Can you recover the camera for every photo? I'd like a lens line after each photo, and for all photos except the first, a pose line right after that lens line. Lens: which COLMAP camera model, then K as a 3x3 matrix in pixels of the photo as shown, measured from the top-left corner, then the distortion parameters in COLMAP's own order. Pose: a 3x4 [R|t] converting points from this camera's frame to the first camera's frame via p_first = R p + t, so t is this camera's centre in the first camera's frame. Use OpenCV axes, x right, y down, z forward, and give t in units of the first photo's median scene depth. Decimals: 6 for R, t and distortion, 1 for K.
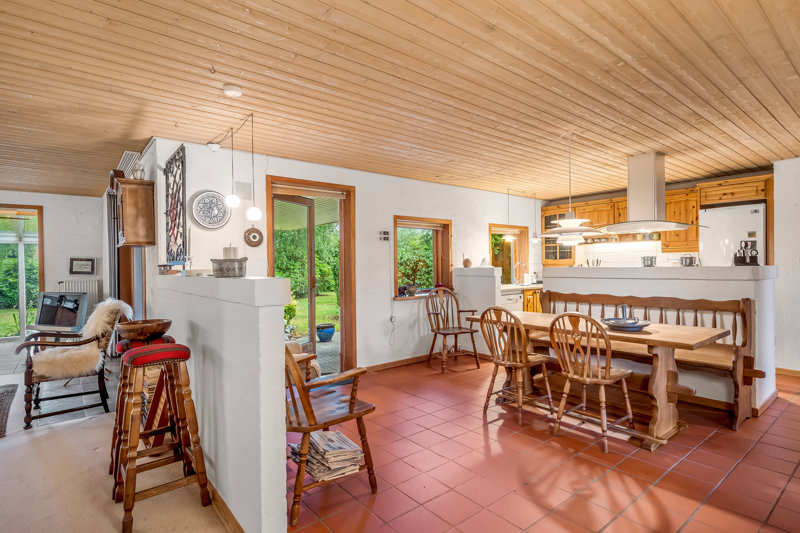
lens RADIAL K [[409.5, 0, 398.5], [0, 409.5, 266.7], [0, 0, 1]] dist [0.023002, 0.000214]
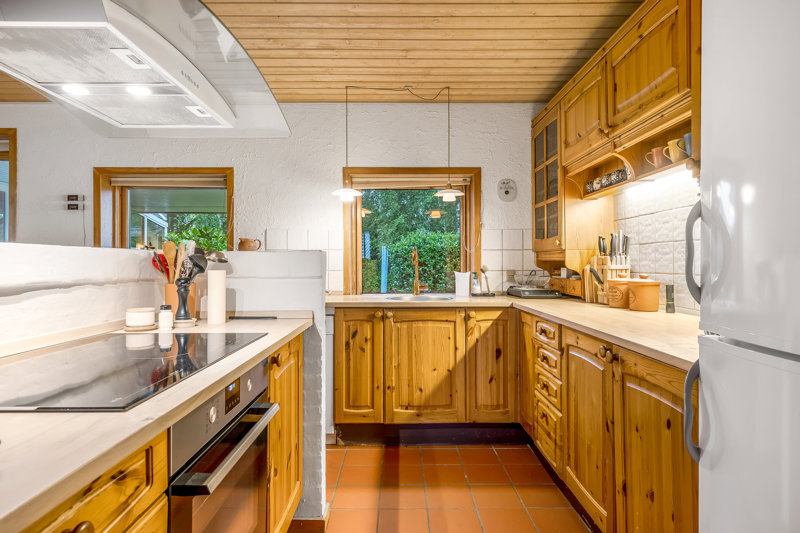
lens RADIAL K [[457.2, 0, 399.5], [0, 457.2, 263.5], [0, 0, 1]] dist [0.023143, 0.000453]
pose [[0.779116, 0.002593, -0.626875, 0.774973], [-0.003378, 0.999994, -0.000062, 0.014846], [0.626871, 0.002166, 0.779120, 0.755955]]
